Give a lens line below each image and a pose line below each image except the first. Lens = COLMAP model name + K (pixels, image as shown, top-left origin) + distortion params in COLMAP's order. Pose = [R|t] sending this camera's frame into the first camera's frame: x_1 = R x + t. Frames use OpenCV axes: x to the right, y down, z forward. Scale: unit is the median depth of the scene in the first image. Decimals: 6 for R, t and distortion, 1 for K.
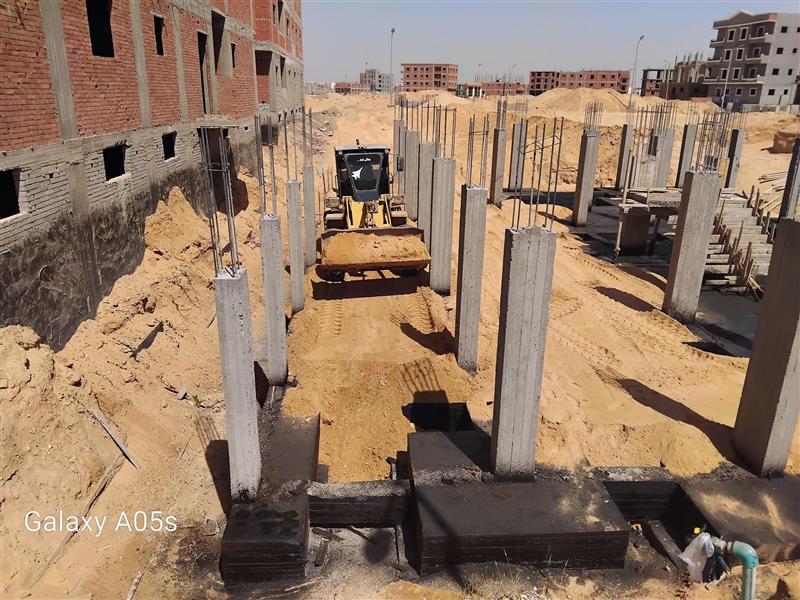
lens RADIAL K [[617.0, 0, 400.0], [0, 617.0, 300.0], [0, 0, 1]] dist [0.084595, -0.180288]
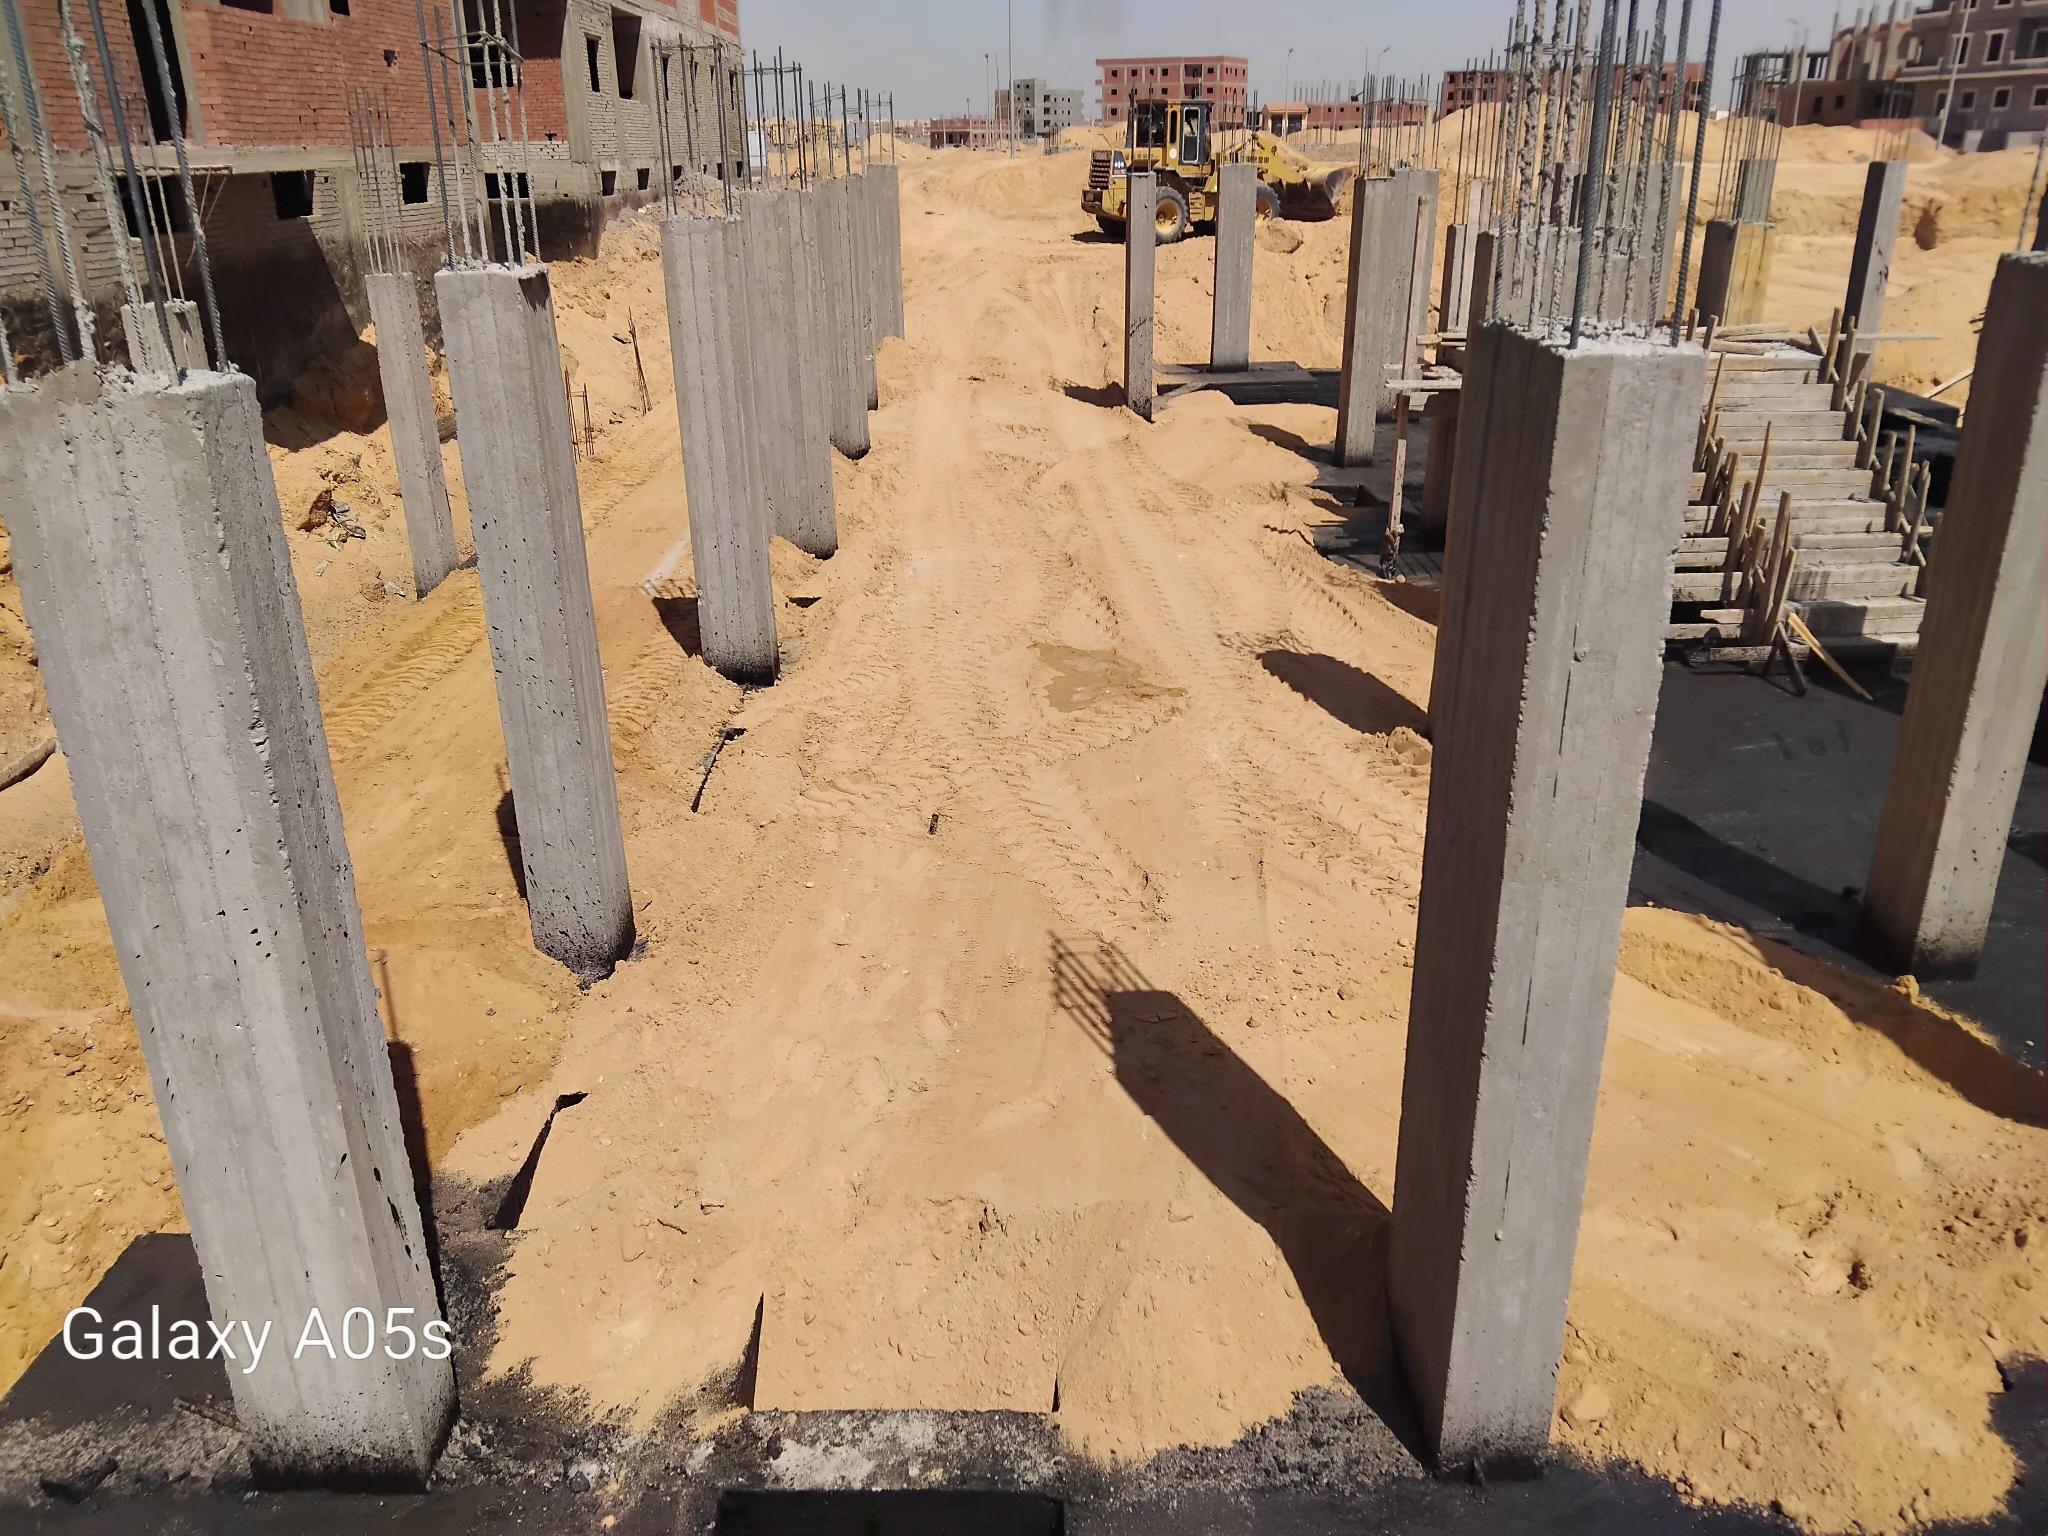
lens RADIAL K [[1580.4, 0, 1024.0], [0, 1580.4, 768.0], [0, 0, 1]] dist [0.053152, -0.068997]
pose [[0.998437, -0.006036, -0.055564, 0.234892], [0.008870, 0.998664, 0.050903, -0.004477], [0.055183, -0.051317, 0.997157, 0.211943]]
